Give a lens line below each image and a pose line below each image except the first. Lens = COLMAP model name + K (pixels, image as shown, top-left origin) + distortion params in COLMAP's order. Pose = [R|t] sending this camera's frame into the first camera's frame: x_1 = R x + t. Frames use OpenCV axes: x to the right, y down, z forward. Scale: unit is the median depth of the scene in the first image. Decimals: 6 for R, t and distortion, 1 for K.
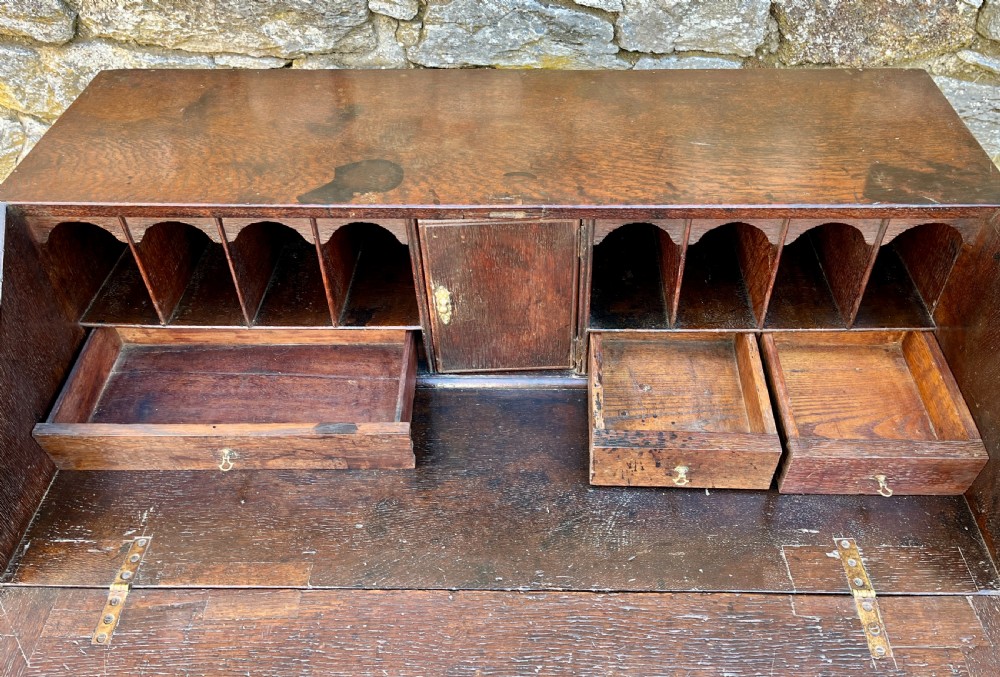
lens RADIAL K [[805.9, 0, 521.0], [0, 805.9, 309.3], [0, 0, 1]] dist [0.062461, -0.076394]
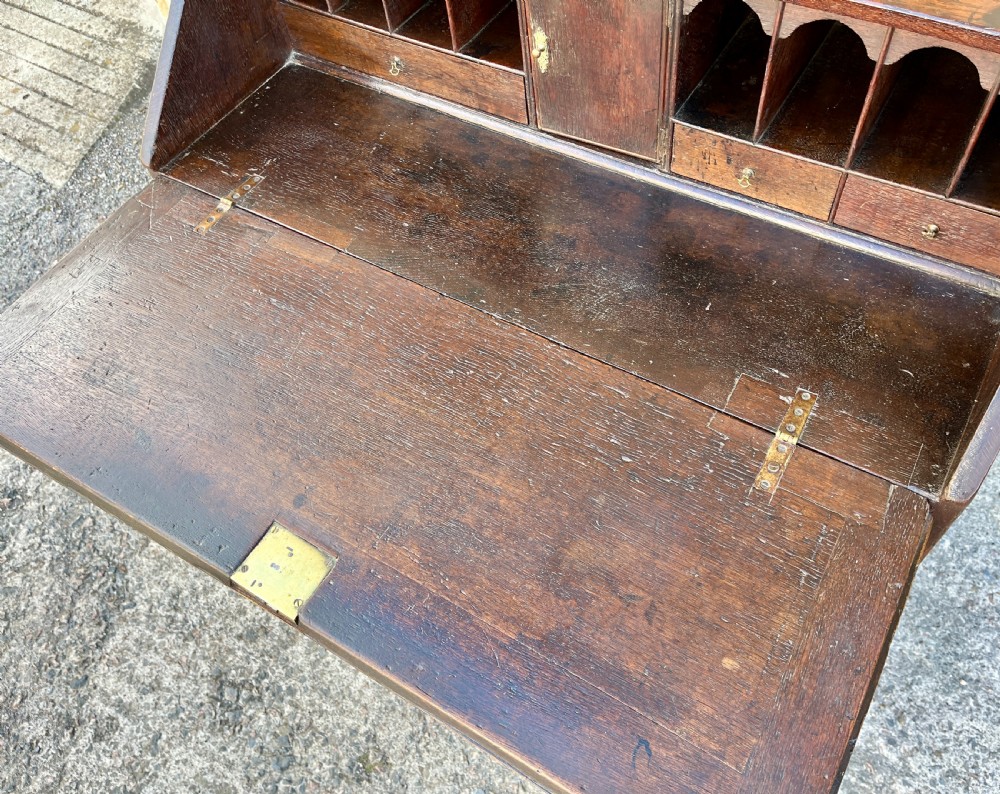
lens RADIAL K [[802.6, 0, 532.4], [0, 802.6, 385.2], [0, 0, 1]] dist [0.055488, -0.063874]
pose [[0.868086, 0.379278, -0.320273, 0.379306], [-0.285935, 0.909428, 0.301962, 0.072702], [0.405793, -0.170552, 0.897911, 0.009913]]
